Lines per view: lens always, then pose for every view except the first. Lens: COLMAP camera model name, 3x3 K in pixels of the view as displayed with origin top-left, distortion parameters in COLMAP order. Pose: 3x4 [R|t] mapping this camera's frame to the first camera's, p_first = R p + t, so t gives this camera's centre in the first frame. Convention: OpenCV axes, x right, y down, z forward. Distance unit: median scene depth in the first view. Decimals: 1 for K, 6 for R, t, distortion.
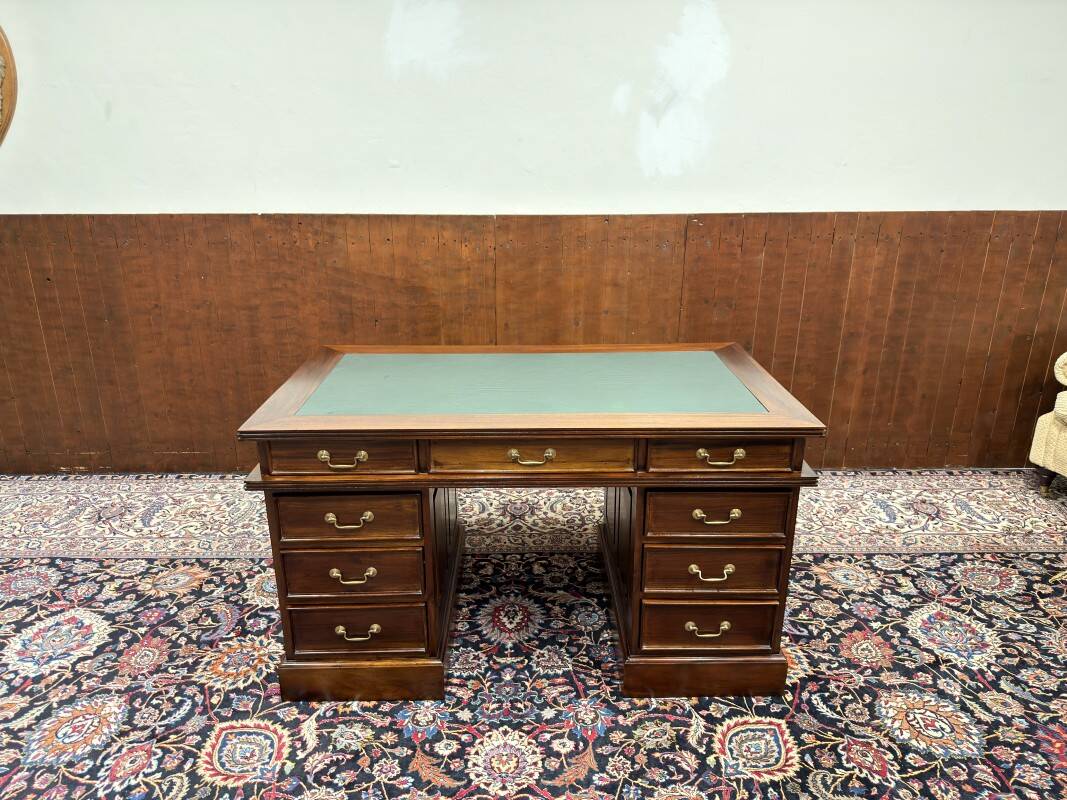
lens RADIAL K [[757.3, 0, 534.0], [0, 757.3, 393.1], [0, 0, 1]] dist [0.034176, -0.052067]
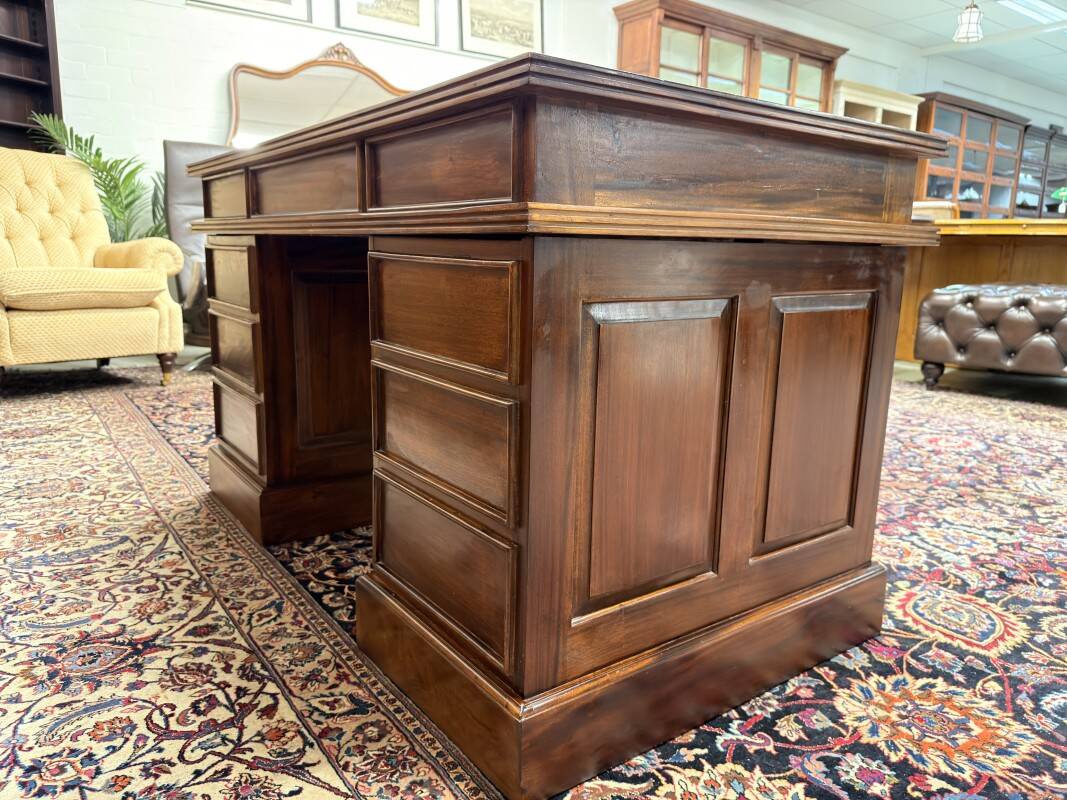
lens RADIAL K [[757.3, 0, 535.9], [0, 757.3, 399.3], [0, 0, 1]] dist [0.034176, -0.052067]
pose [[-0.577233, -0.166182, 0.799491, -0.607796], [0.252490, 0.894771, 0.368284, -0.060772], [-0.776564, 0.414449, -0.474532, 1.376493]]
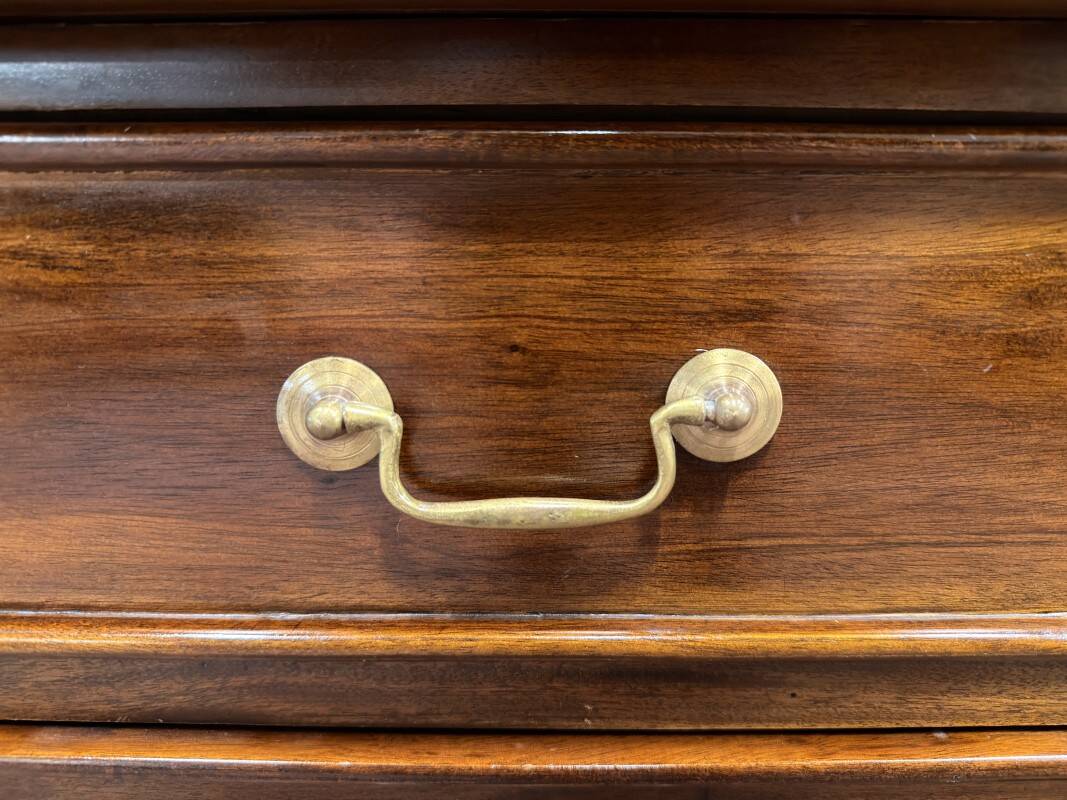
lens RADIAL K [[757.3, 0, 533.5], [0, 757.3, 399.0], [0, 0, 1]] dist [0.034176, -0.052067]
pose [[0.999916, 0.009612, -0.008678, -0.214087], [-0.011141, 0.980137, -0.198010, 0.160518], [0.006603, 0.198090, 0.980162, 0.800852]]
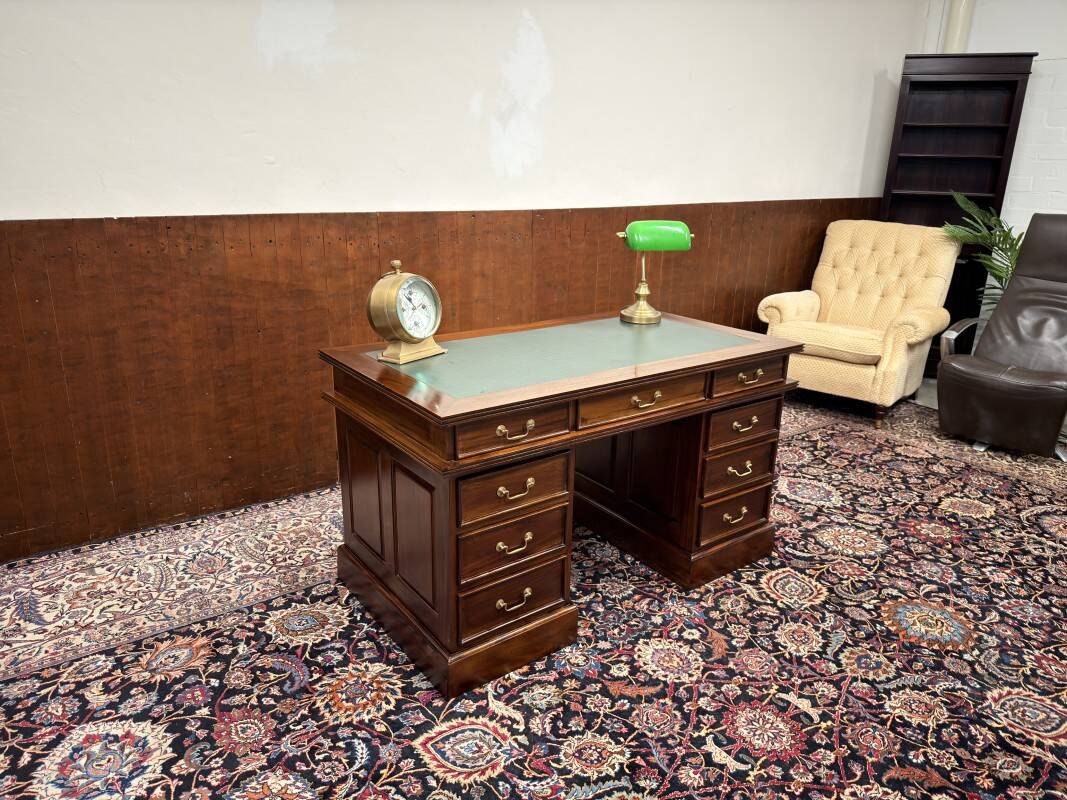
lens RADIAL K [[757.3, 0, 531.7], [0, 757.3, 394.0], [0, 0, 1]] dist [0.034176, -0.052067]
pose [[0.812980, -0.155486, 0.561148, -0.698447], [0.168611, 0.985264, 0.028723, 0.009556], [-0.557345, 0.071265, 0.827217, 0.105815]]
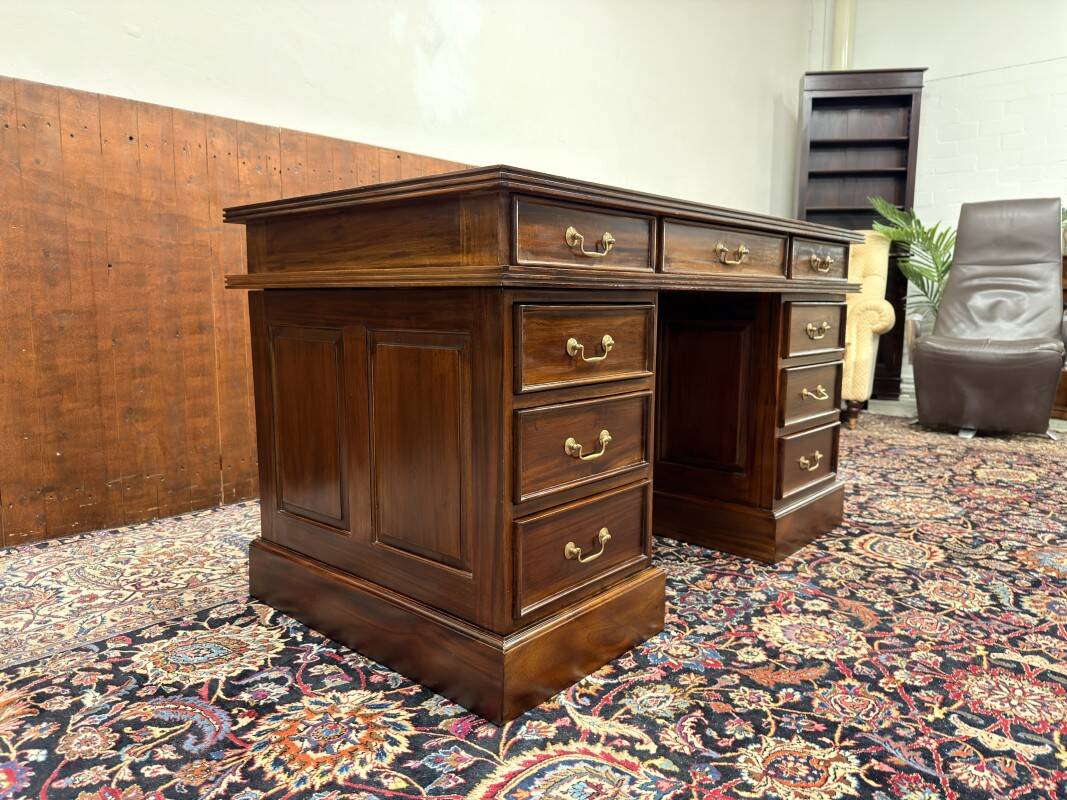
lens RADIAL K [[757.3, 0, 531.0], [0, 757.3, 396.4], [0, 0, 1]] dist [0.034176, -0.052067]
pose [[0.675003, -0.086974, 0.732670, -0.663923], [0.236548, 0.966119, -0.103243, 0.230690], [-0.698867, 0.243001, 0.672707, 0.544574]]
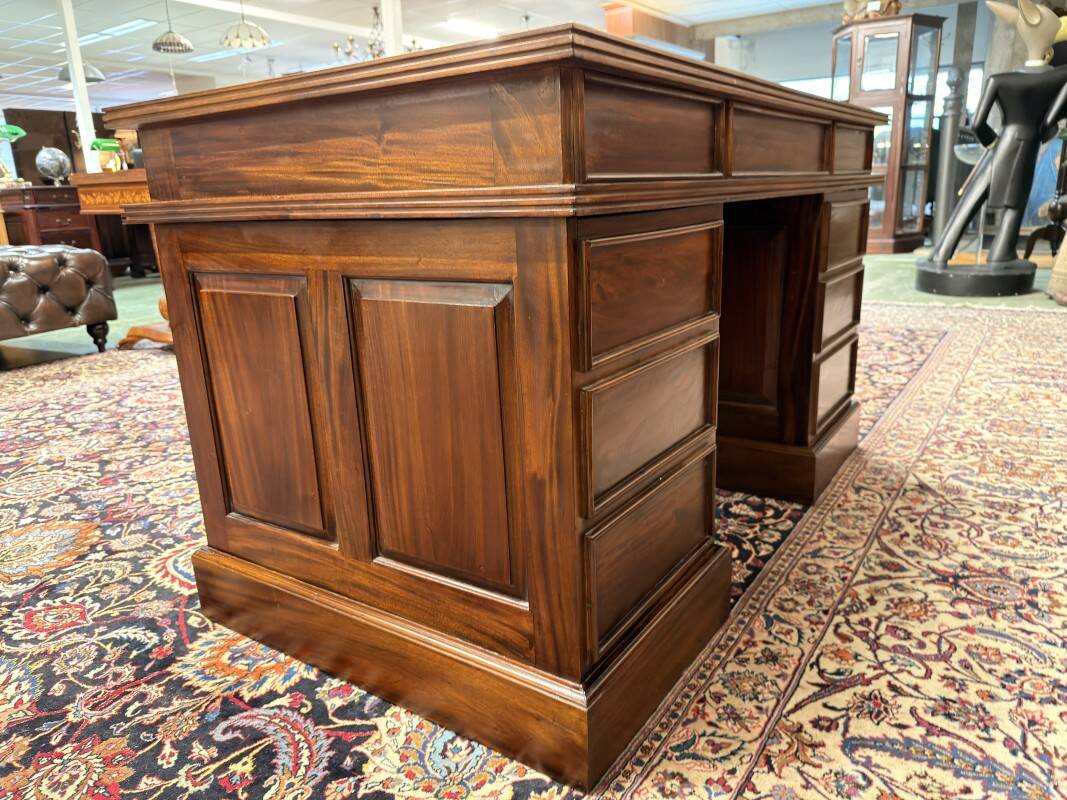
lens RADIAL K [[757.3, 0, 535.1], [0, 757.3, 406.8], [0, 0, 1]] dist [0.034176, -0.052067]
pose [[-0.572352, 0.253017, -0.779997, 0.588867], [-0.231227, 0.862808, 0.449551, -0.080352], [0.786732, 0.437658, -0.435326, 1.355614]]
